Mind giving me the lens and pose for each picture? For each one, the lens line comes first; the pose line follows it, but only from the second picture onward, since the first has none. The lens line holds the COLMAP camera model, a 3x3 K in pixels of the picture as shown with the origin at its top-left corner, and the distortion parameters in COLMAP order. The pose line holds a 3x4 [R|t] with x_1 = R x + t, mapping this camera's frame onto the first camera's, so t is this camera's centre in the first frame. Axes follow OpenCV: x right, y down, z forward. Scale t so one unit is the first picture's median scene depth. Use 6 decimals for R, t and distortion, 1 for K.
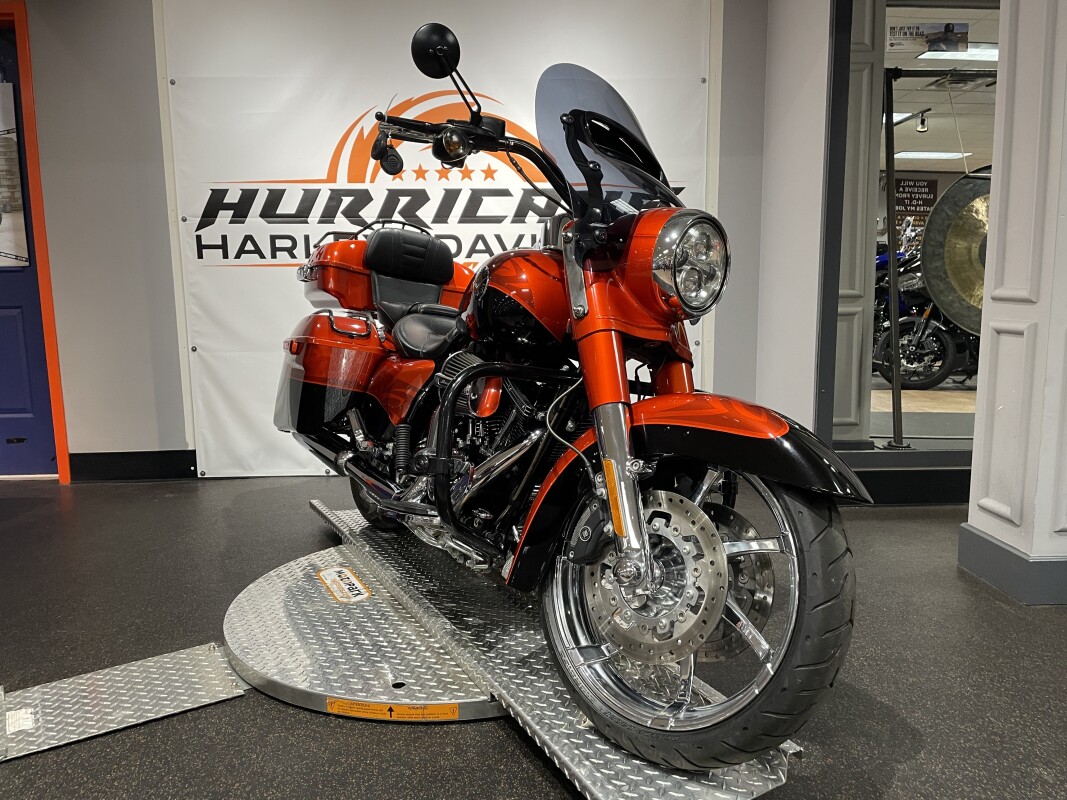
lens RADIAL K [[827.7, 0, 537.7], [0, 827.7, 406.0], [0, 0, 1]] dist [0.097665, -0.129335]
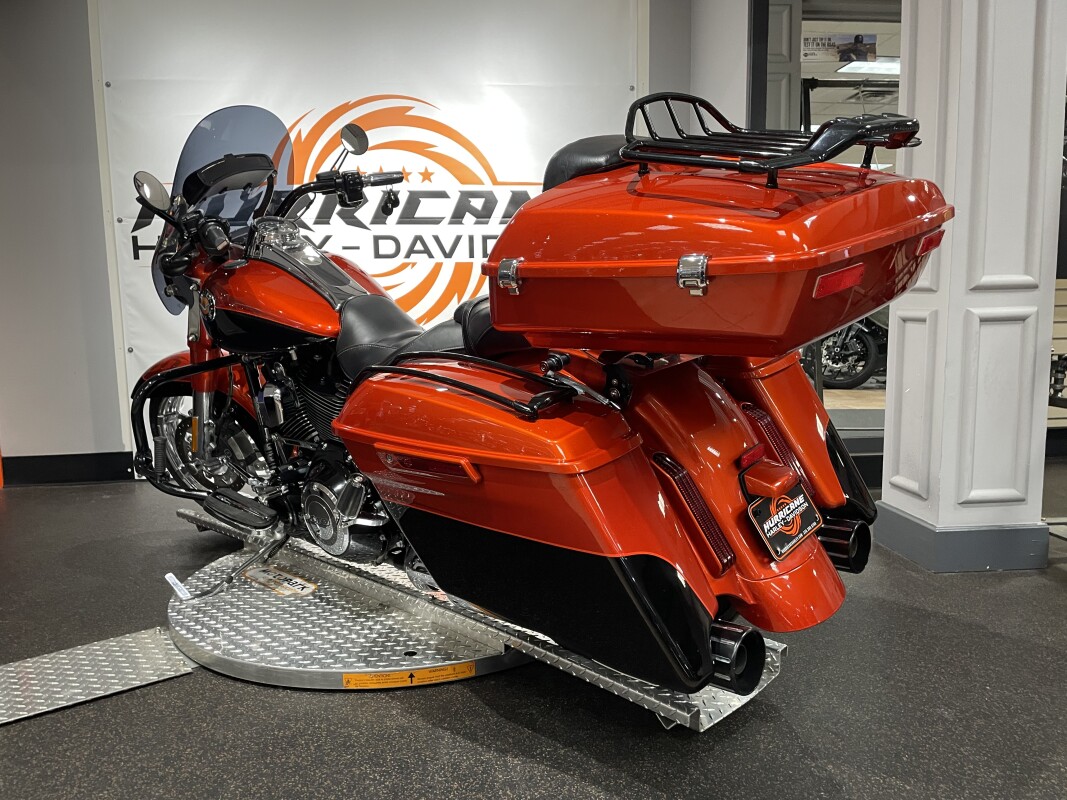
lens RADIAL K [[830.0, 0, 526.9], [0, 830.0, 402.8], [0, 0, 1]] dist [0.093445, -0.123103]
pose [[0.998184, -0.012502, 0.058935, 0.000920], [0.013488, 0.999775, -0.016356, 0.017846], [-0.058717, 0.017121, 0.998128, -0.026426]]
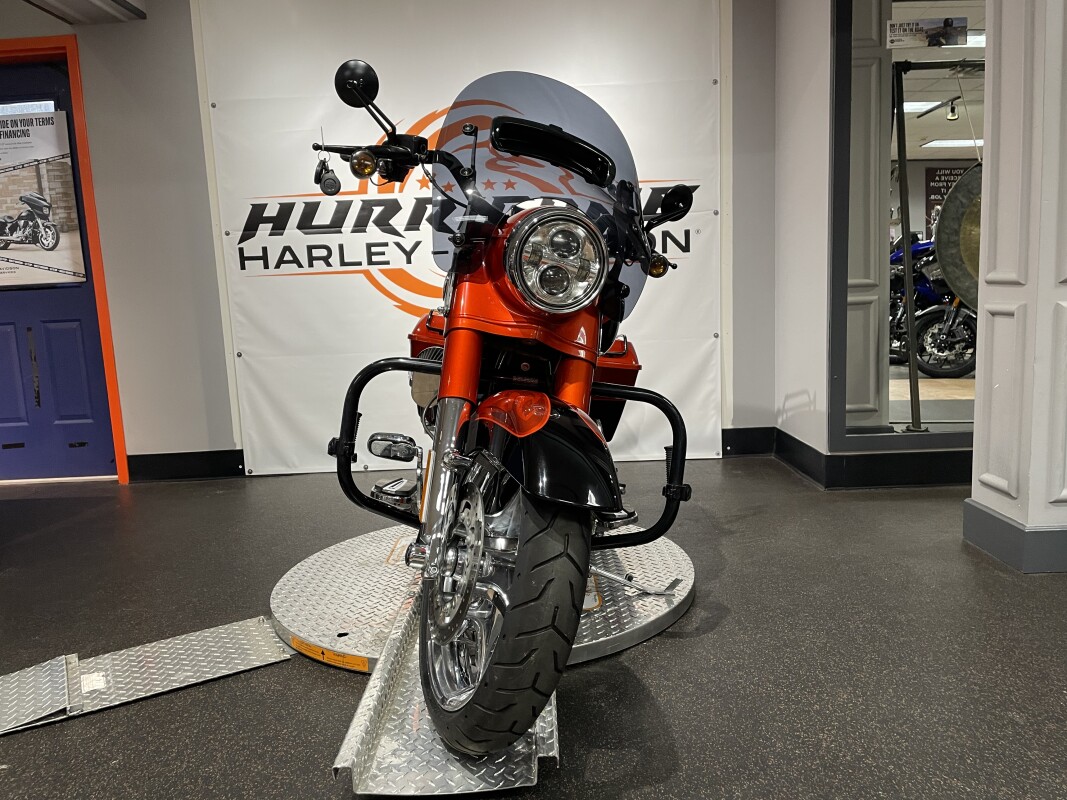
lens RADIAL K [[827.7, 0, 537.7], [0, 827.7, 406.0], [0, 0, 1]] dist [0.097665, -0.129335]
pose [[0.998547, -0.024576, -0.047951, 0.018698], [0.024481, 0.999697, -0.002571, 0.009513], [0.048000, 0.001394, 0.998846, -0.044785]]
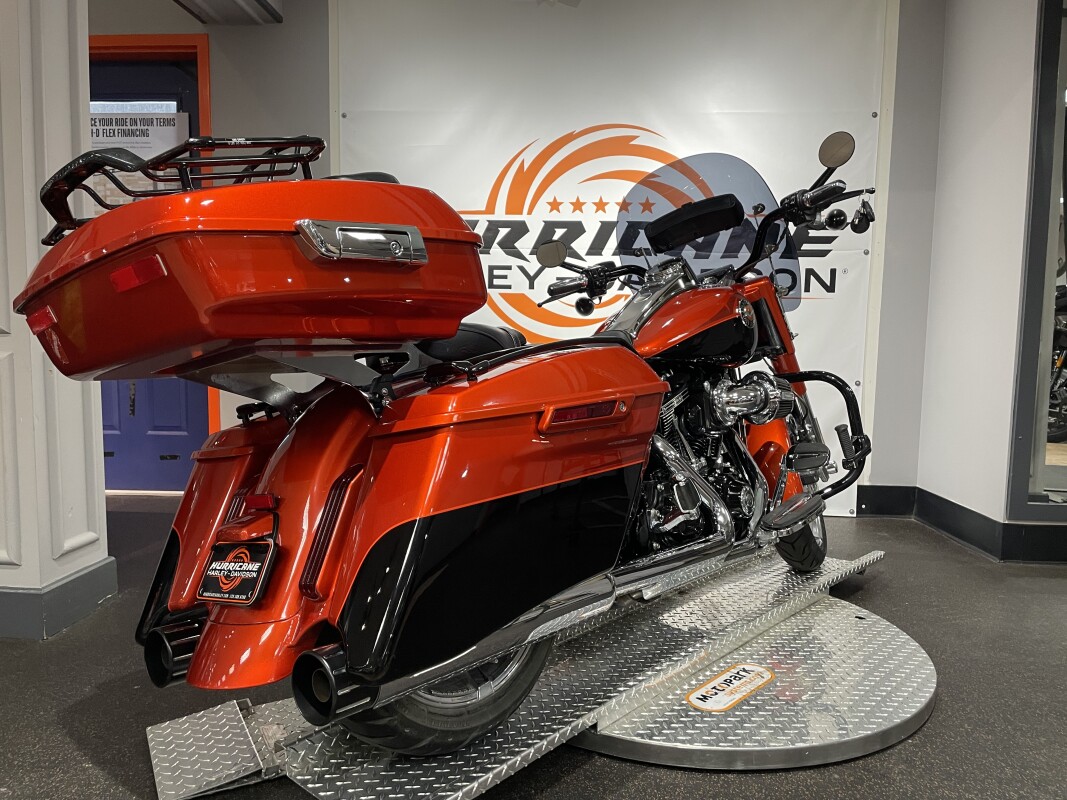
lens RADIAL K [[828.7, 0, 520.7], [0, 828.7, 405.4], [0, 0, 1]] dist [0.103934, -0.131813]
pose [[0.996211, 0.034628, -0.079772, -0.120201], [-0.038404, 0.998190, -0.046291, 0.009476], [0.078024, 0.049179, 0.995738, 0.009727]]
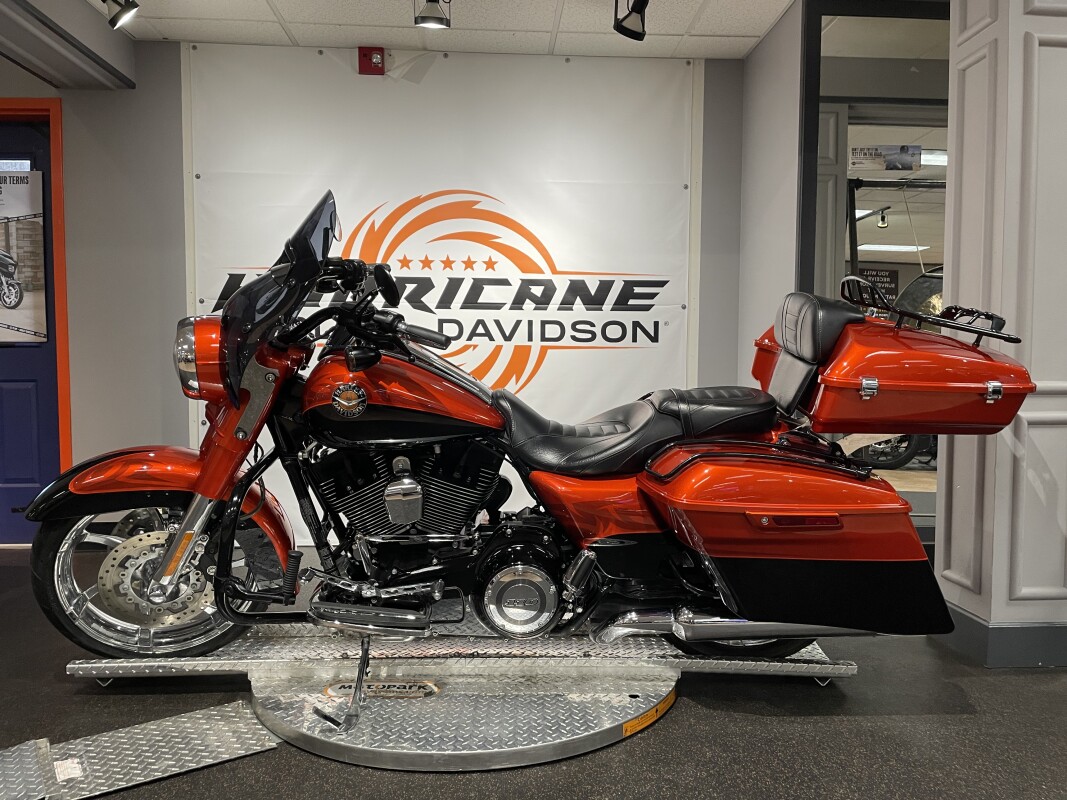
lens RADIAL K [[825.8, 0, 543.8], [0, 825.8, 404.5], [0, 0, 1]] dist [0.106802, -0.139320]
pose [[0.999222, 0.014086, 0.036839, -0.025360], [-0.010657, 0.995732, -0.091670, 0.000703], [-0.037974, 0.091207, 0.995108, -0.059431]]
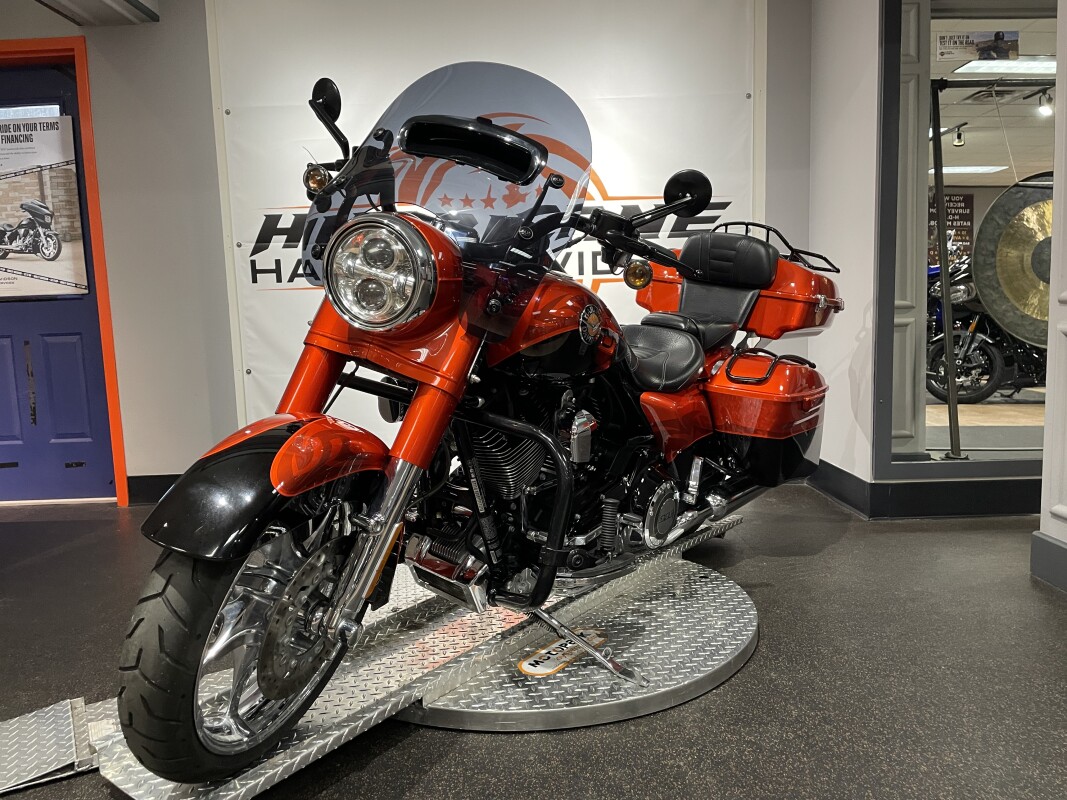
lens RADIAL K [[828.5, 0, 541.9], [0, 828.5, 405.5], [0, 0, 1]] dist [0.097837, -0.128143]
pose [[0.999392, -0.015620, -0.031169, -0.023615], [0.014666, 0.999424, -0.030598, 0.009737], [0.031629, 0.030123, 0.999046, -0.002244]]
